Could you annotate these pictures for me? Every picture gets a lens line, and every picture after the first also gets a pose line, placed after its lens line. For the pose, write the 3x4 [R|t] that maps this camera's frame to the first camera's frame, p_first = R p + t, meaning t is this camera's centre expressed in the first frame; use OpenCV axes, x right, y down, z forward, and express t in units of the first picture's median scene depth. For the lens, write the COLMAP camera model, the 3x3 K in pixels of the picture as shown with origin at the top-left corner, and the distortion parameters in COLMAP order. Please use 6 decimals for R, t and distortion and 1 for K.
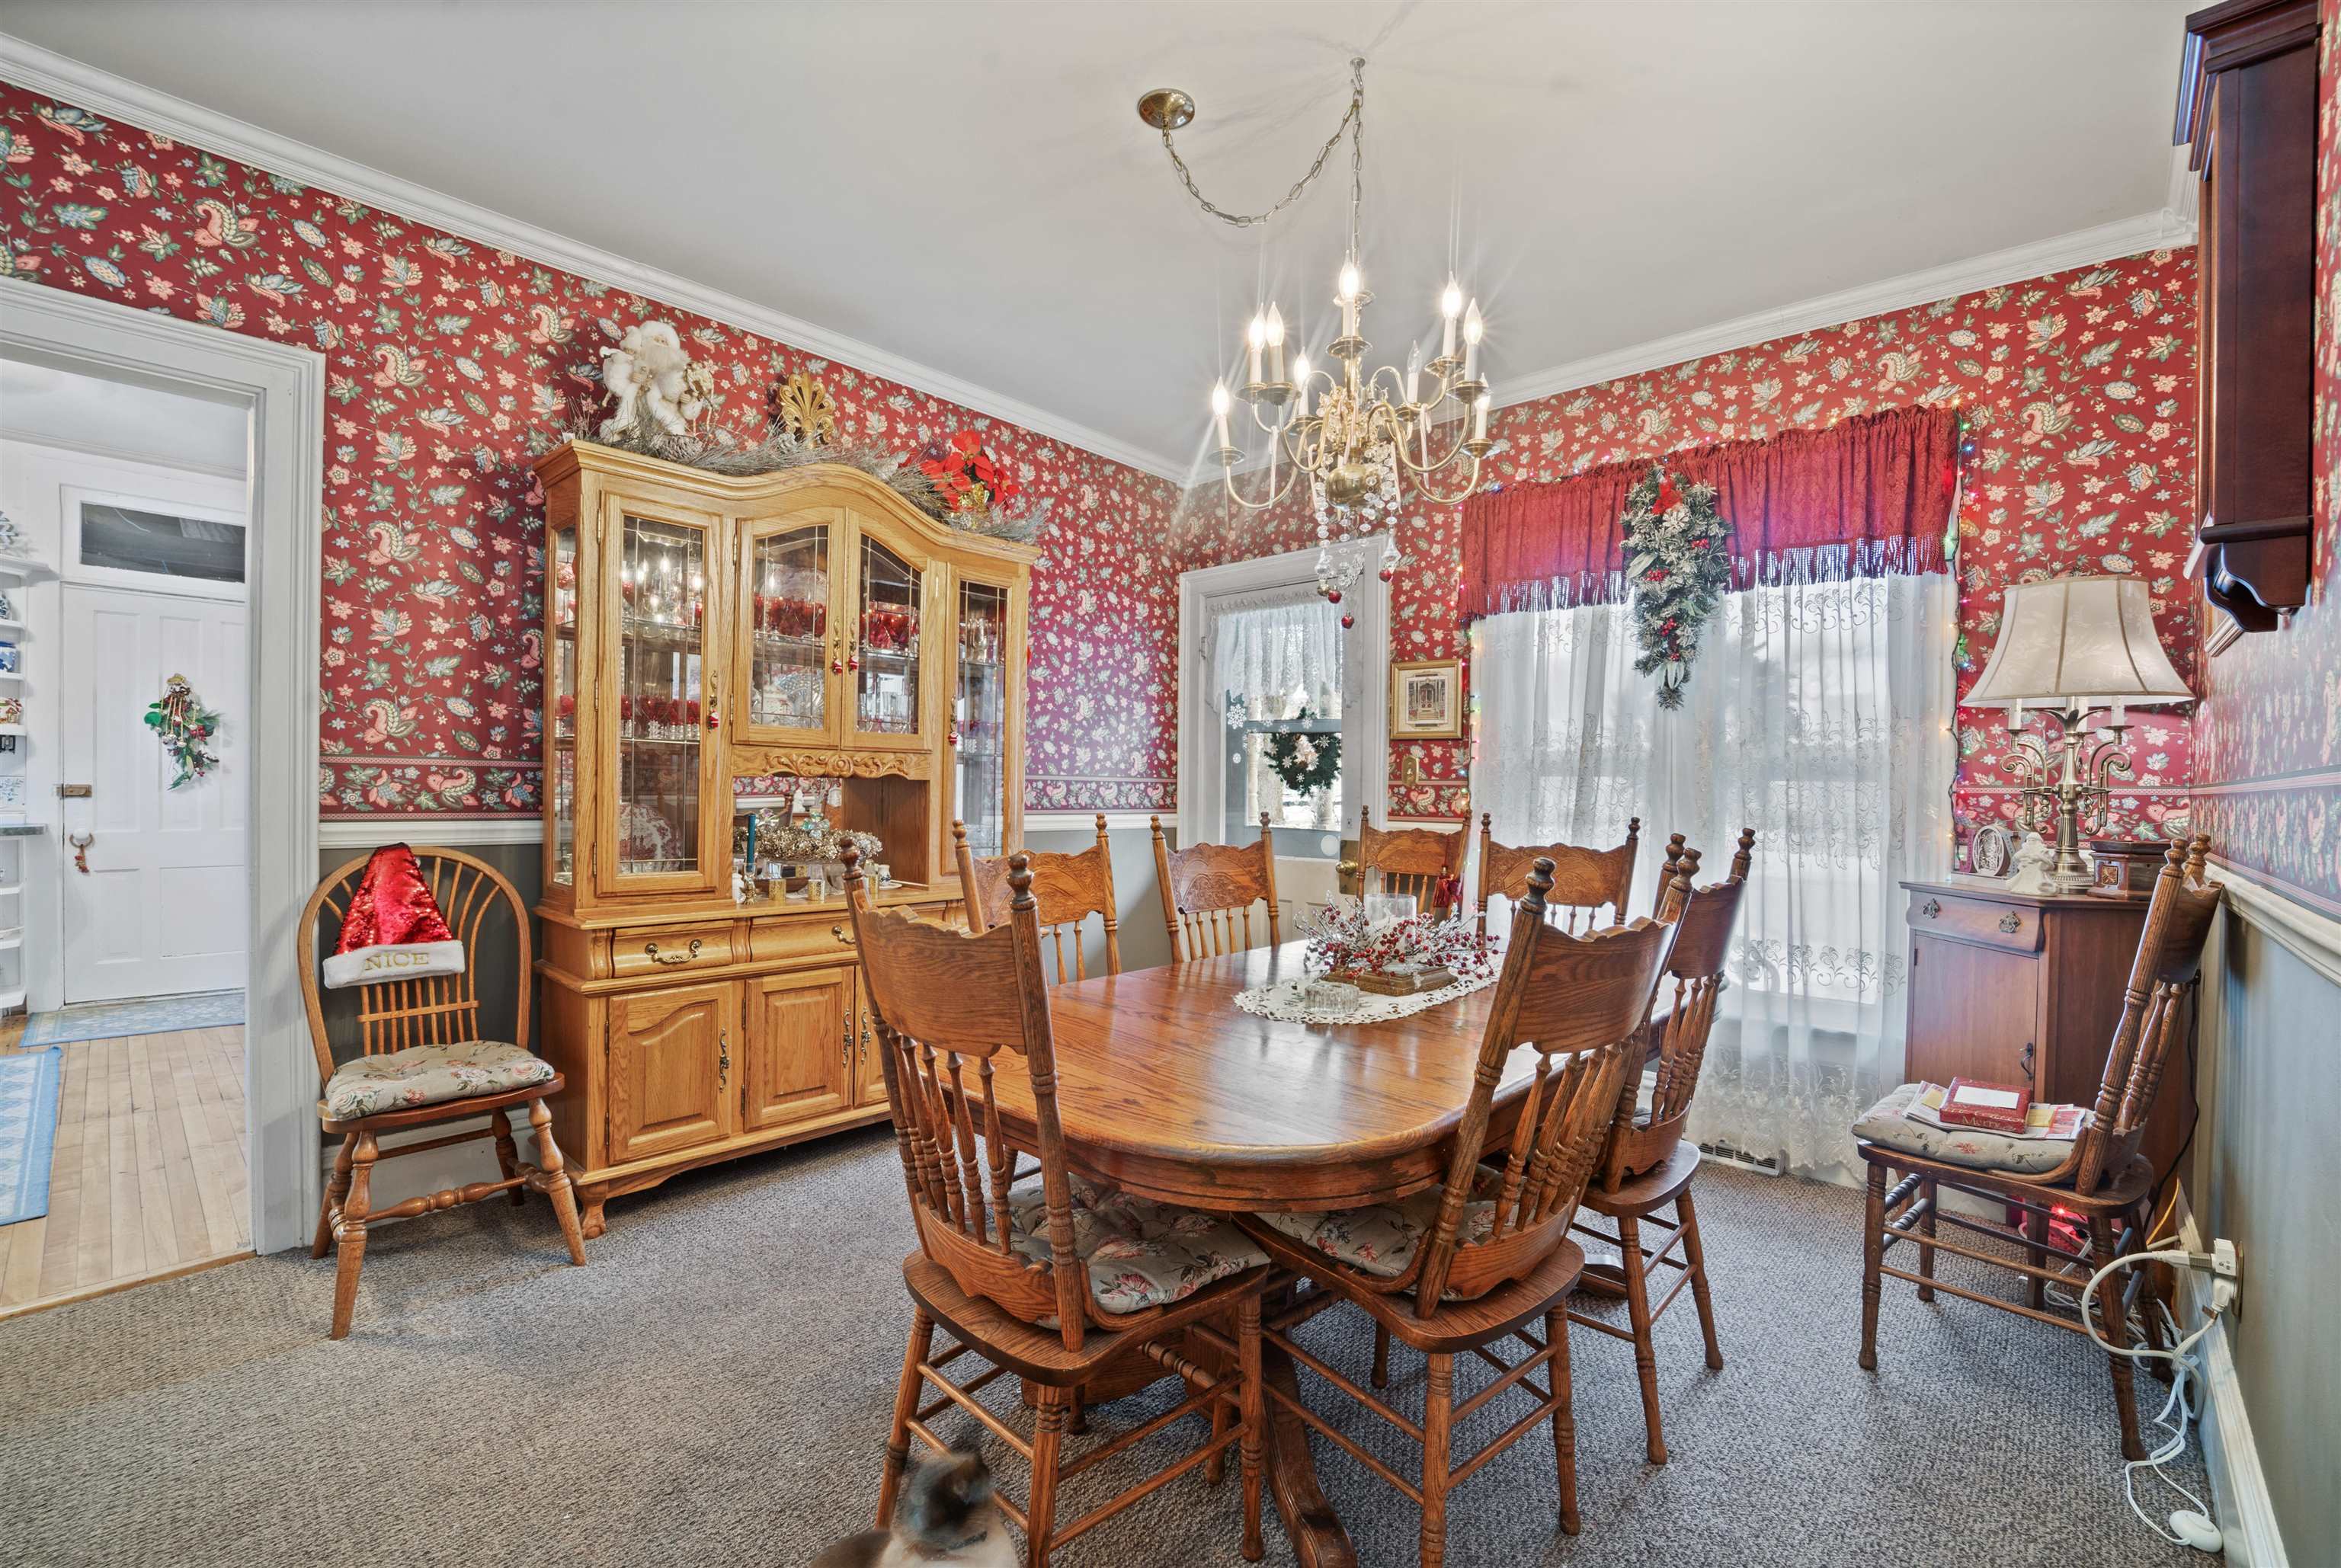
lens RADIAL K [[985.0, 0, 1170.4], [0, 985.0, 787.0], [0, 0, 1]] dist [-0.020099, 0.000396]
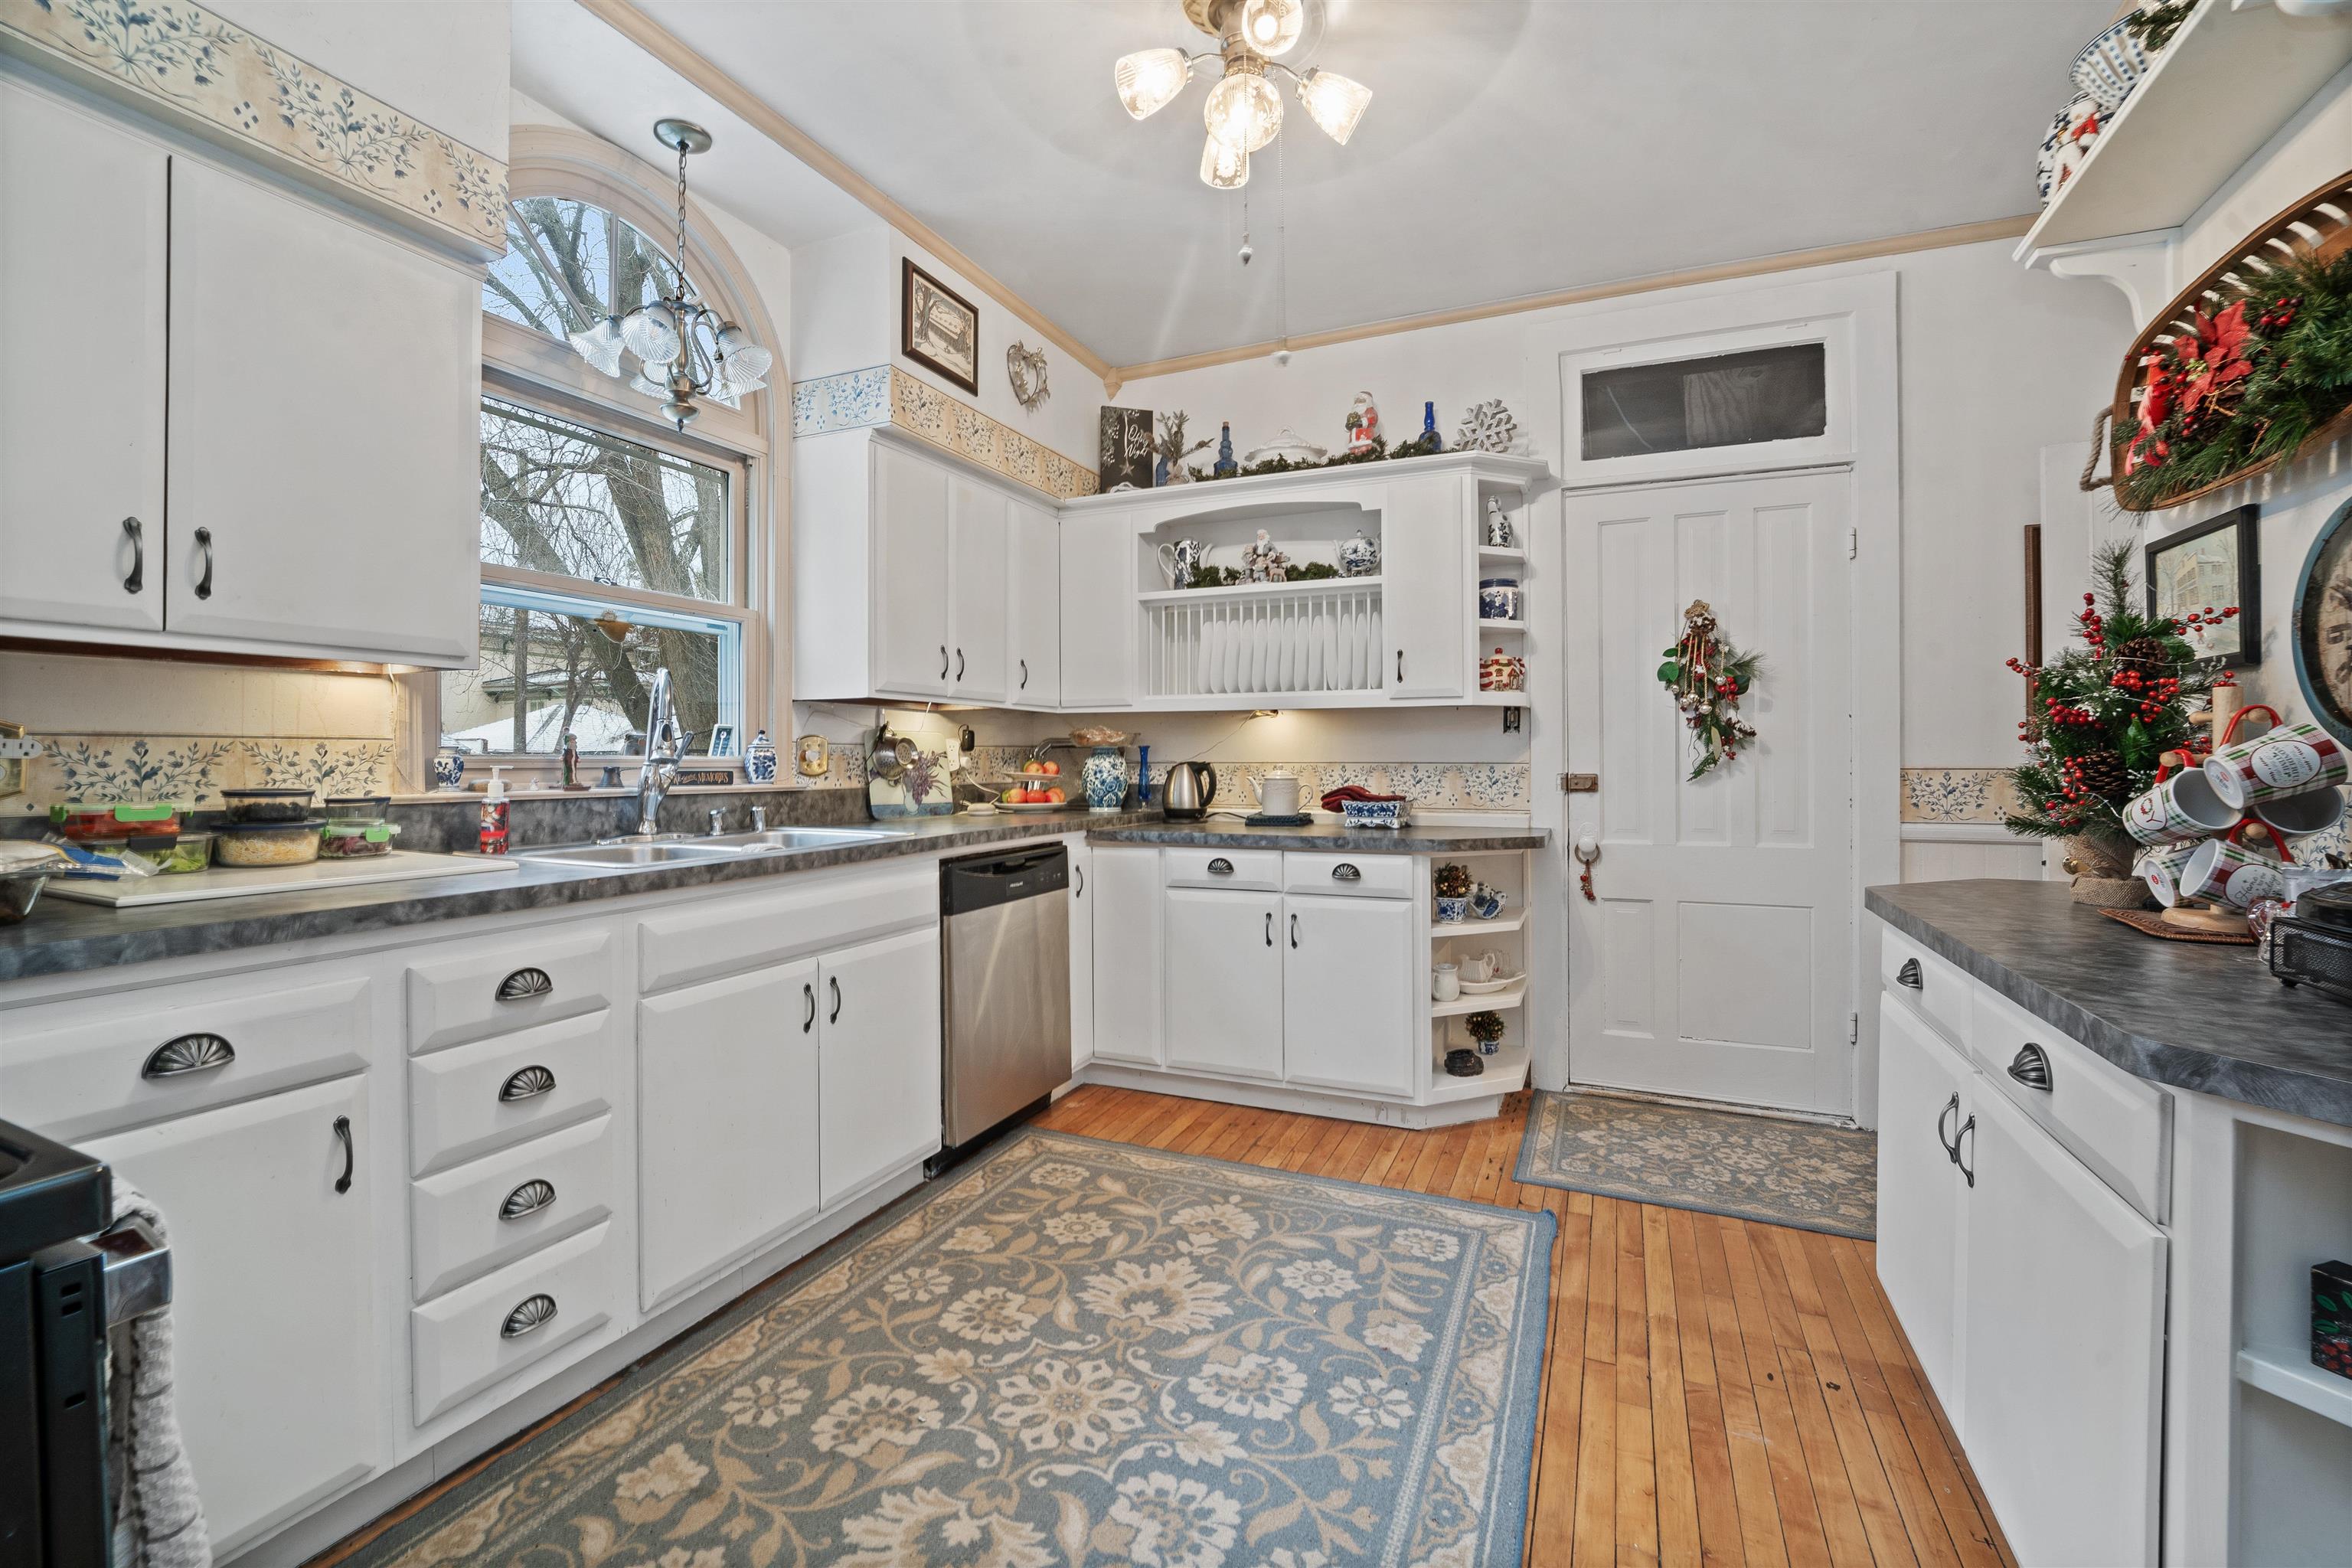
lens RADIAL K [[989.7, 0, 1175.4], [0, 989.7, 767.1], [0, 0, 1]] dist [-0.020099, 0.000396]
pose [[0.306962, -0.004349, -0.951712, -0.545136], [0.004453, 0.999985, -0.003133, -0.006440], [0.951711, -0.003277, 0.306976, 0.496324]]
